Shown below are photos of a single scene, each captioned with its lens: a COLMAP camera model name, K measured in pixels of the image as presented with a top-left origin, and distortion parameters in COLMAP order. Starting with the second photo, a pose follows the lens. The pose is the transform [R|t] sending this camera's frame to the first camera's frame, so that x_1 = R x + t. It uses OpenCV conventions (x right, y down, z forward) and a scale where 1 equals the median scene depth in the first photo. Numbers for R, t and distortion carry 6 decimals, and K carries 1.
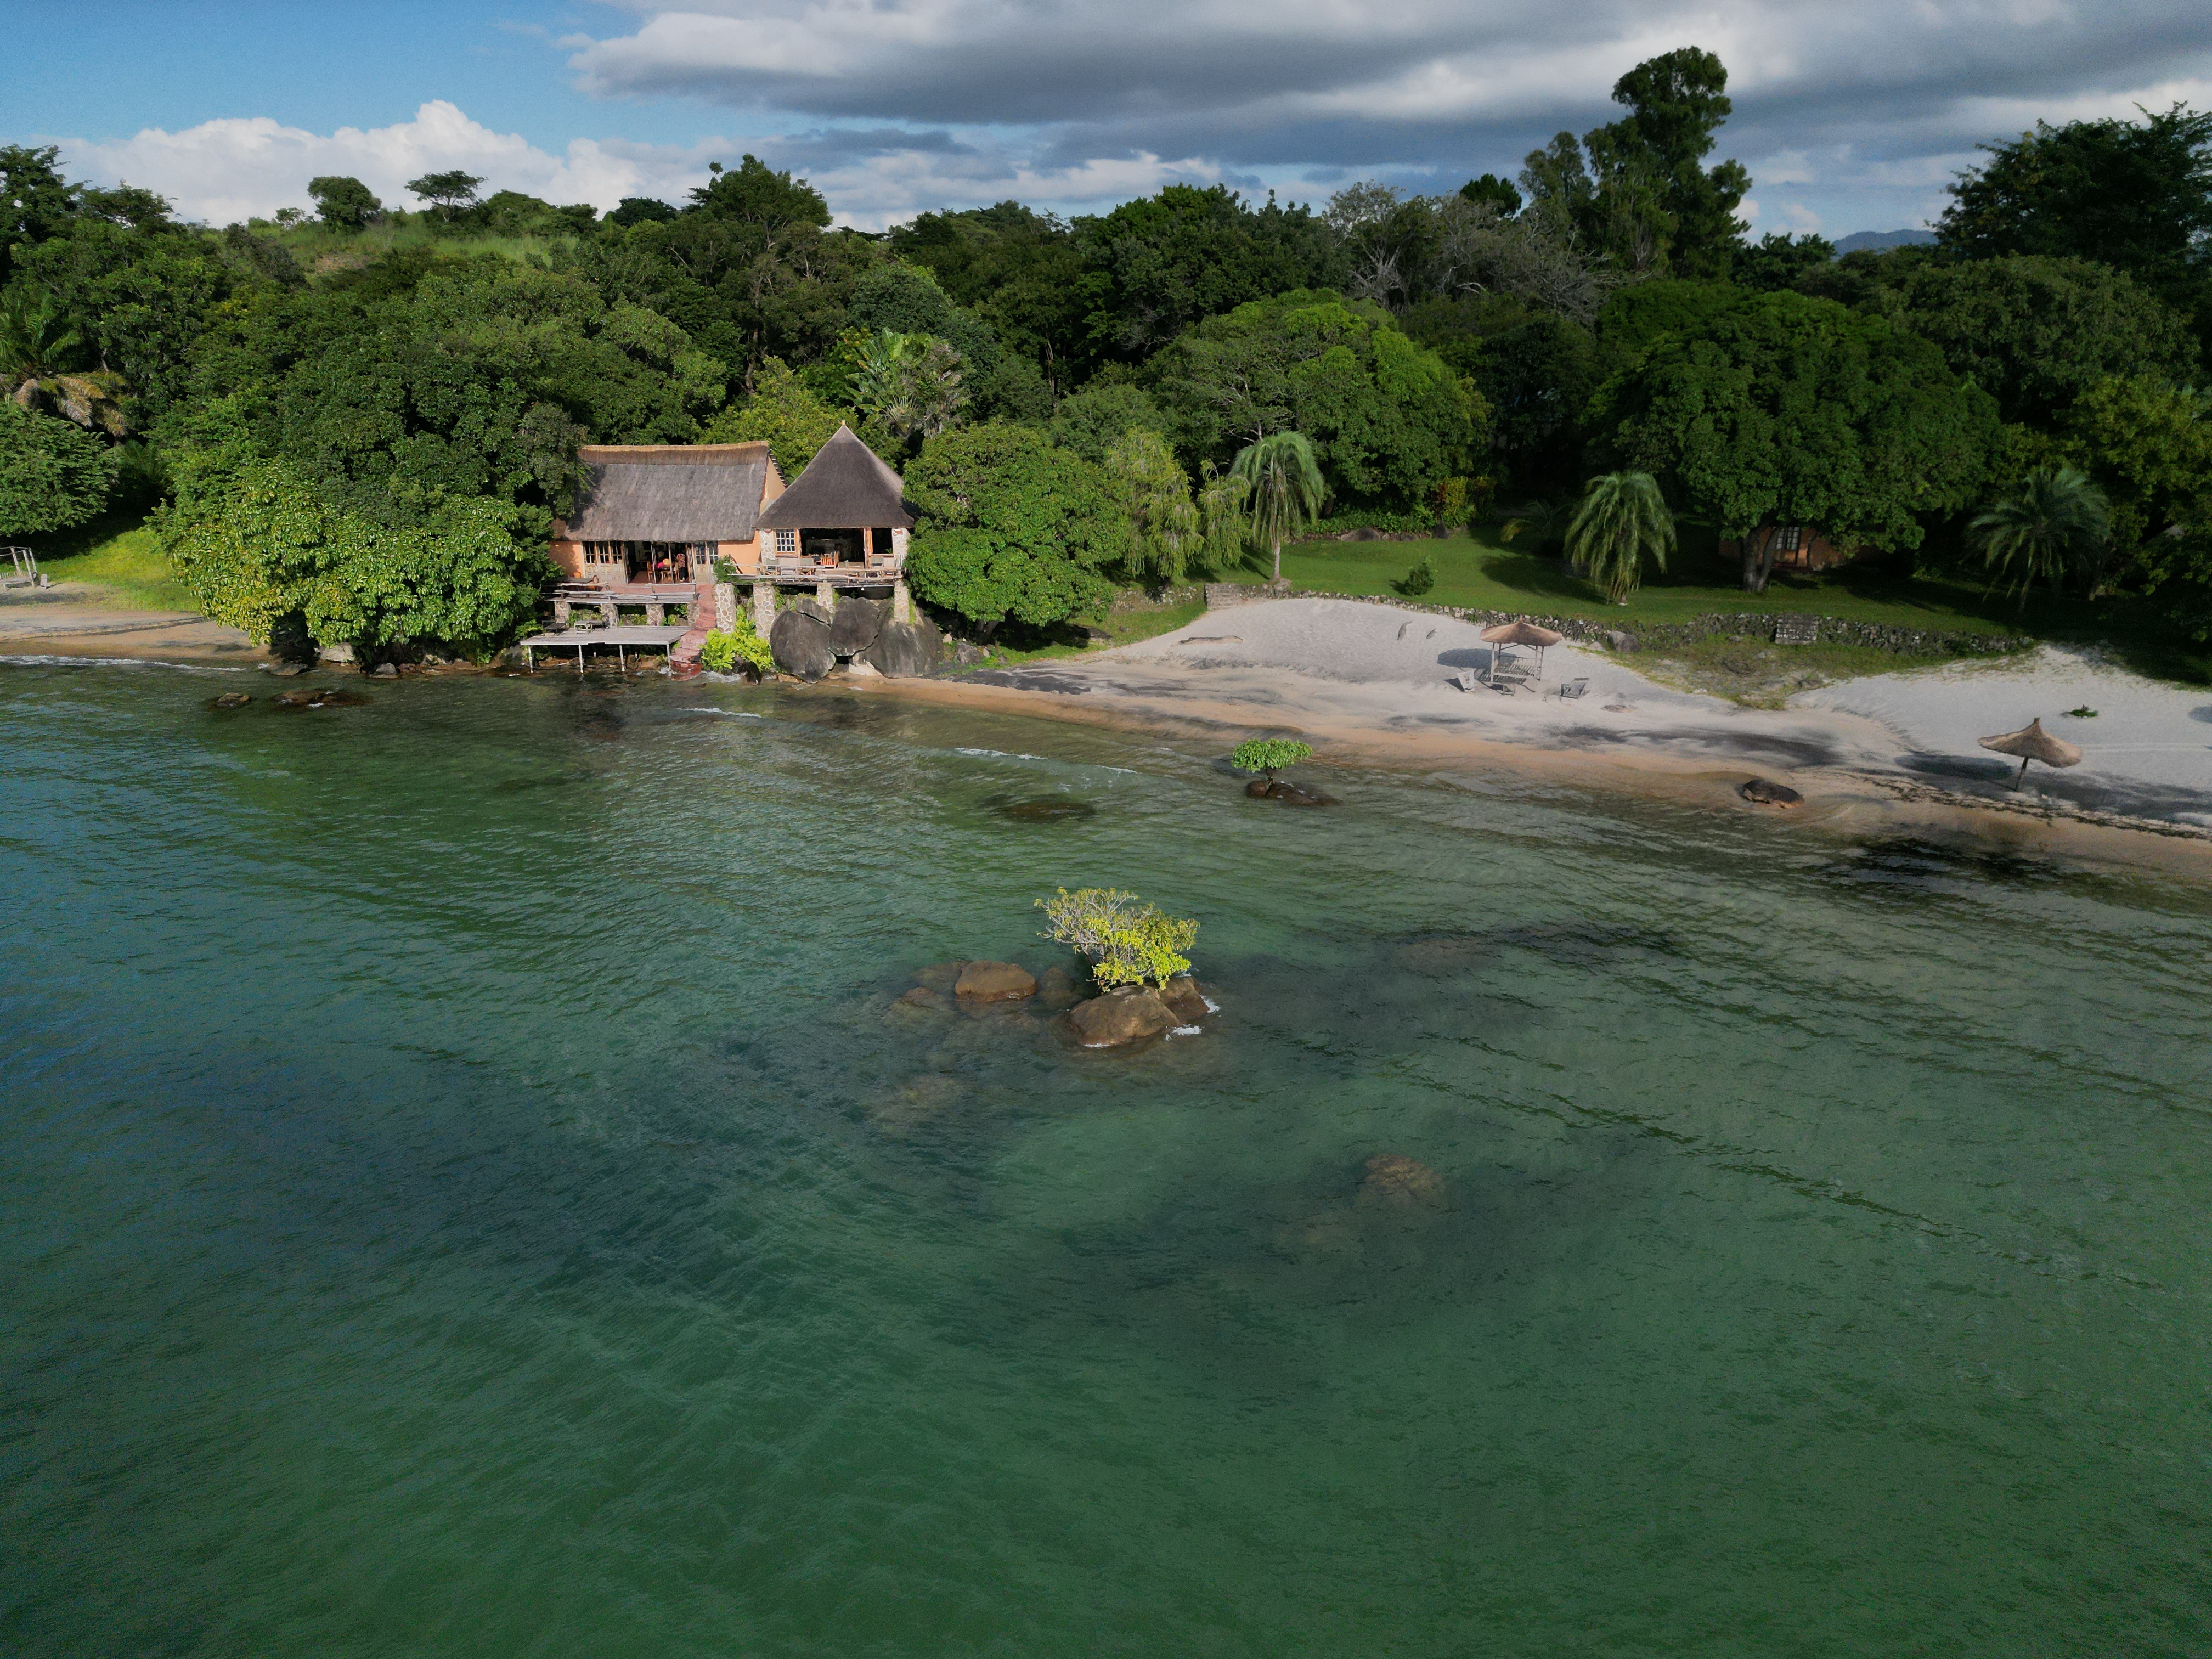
lens RADIAL K [[1552.7, 0, 1106.0], [0, 1552.7, 829.5], [0, 0, 1]] dist [0.004657, -0.083747]
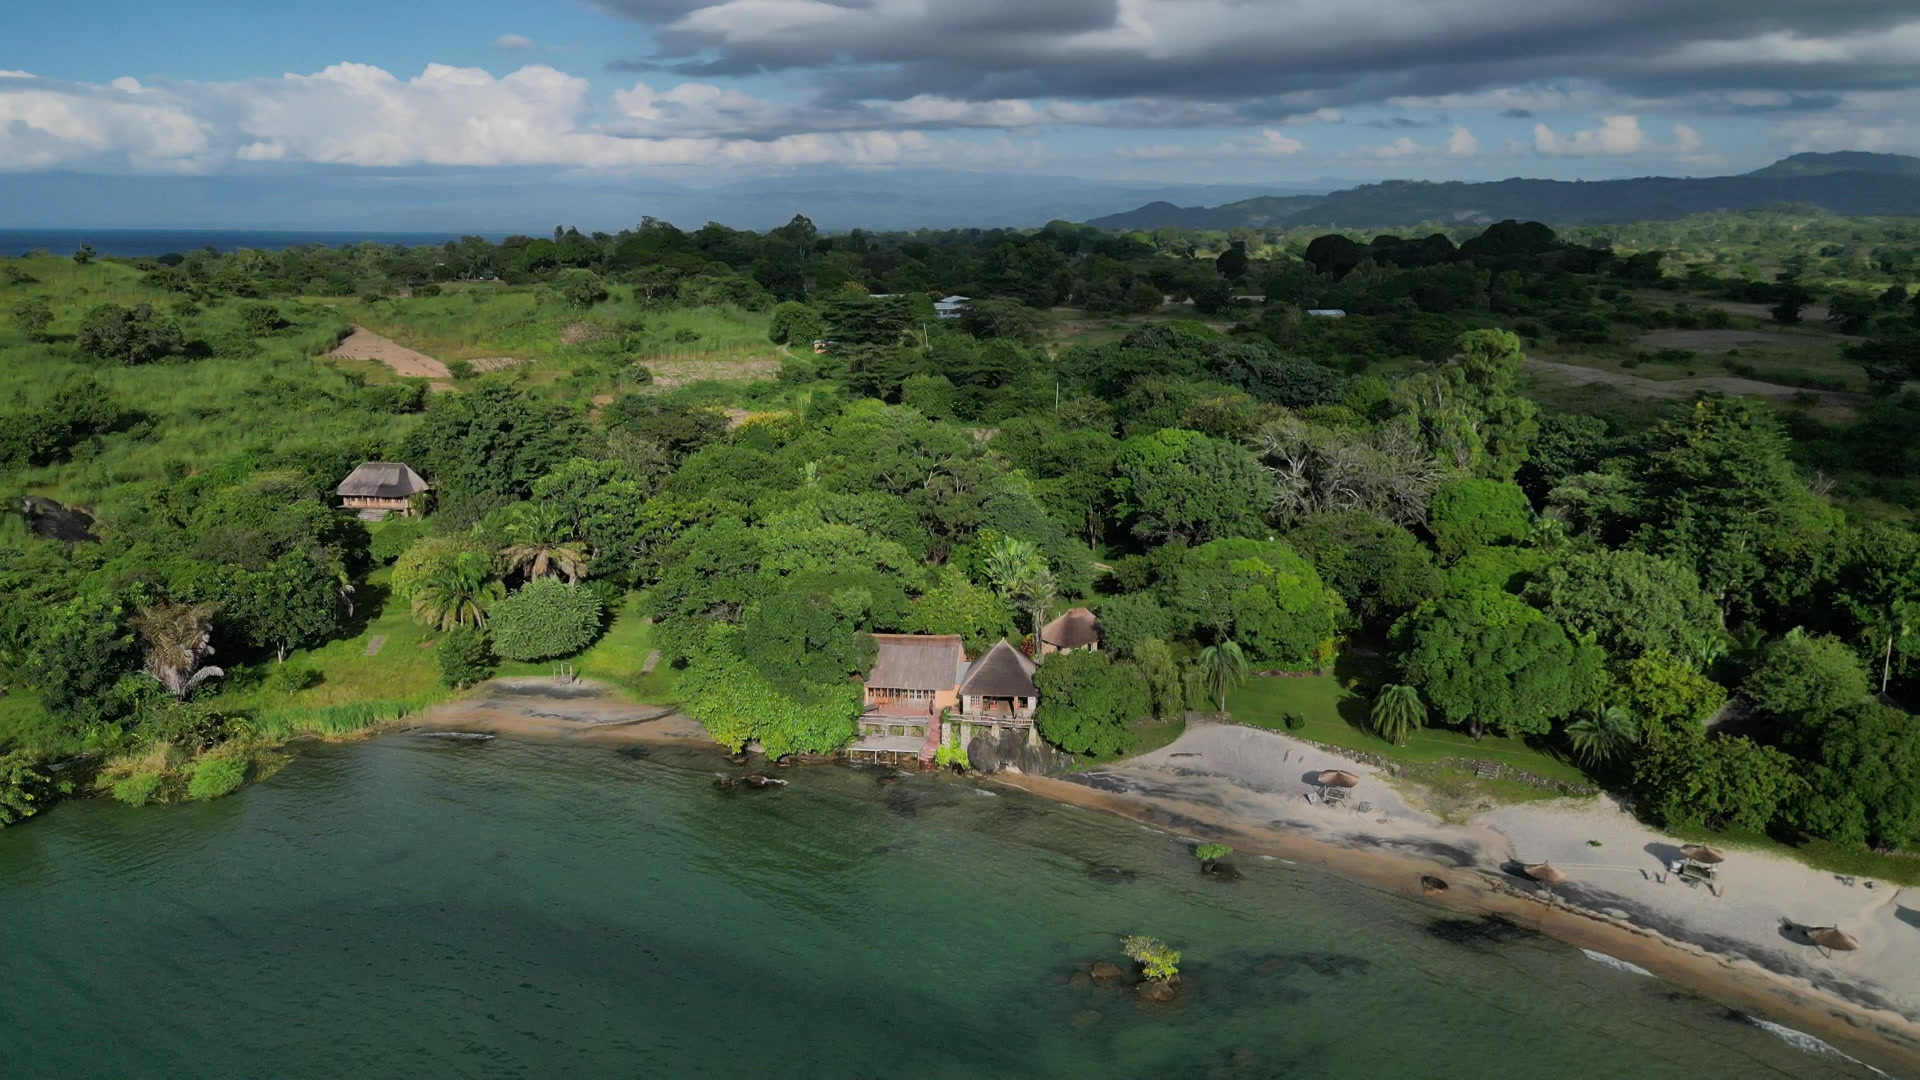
lens RADIAL K [[1300.5, 0, 935.4], [0, 1300.5, 537.7], [0, 0, 1]] dist [0.000455, -0.118514]
pose [[0.991939, 0.020452, -0.125057, -0.052386], [-0.036083, 0.991621, -0.124037, -0.194636], [0.121472, 0.127550, 0.984366, -0.750577]]
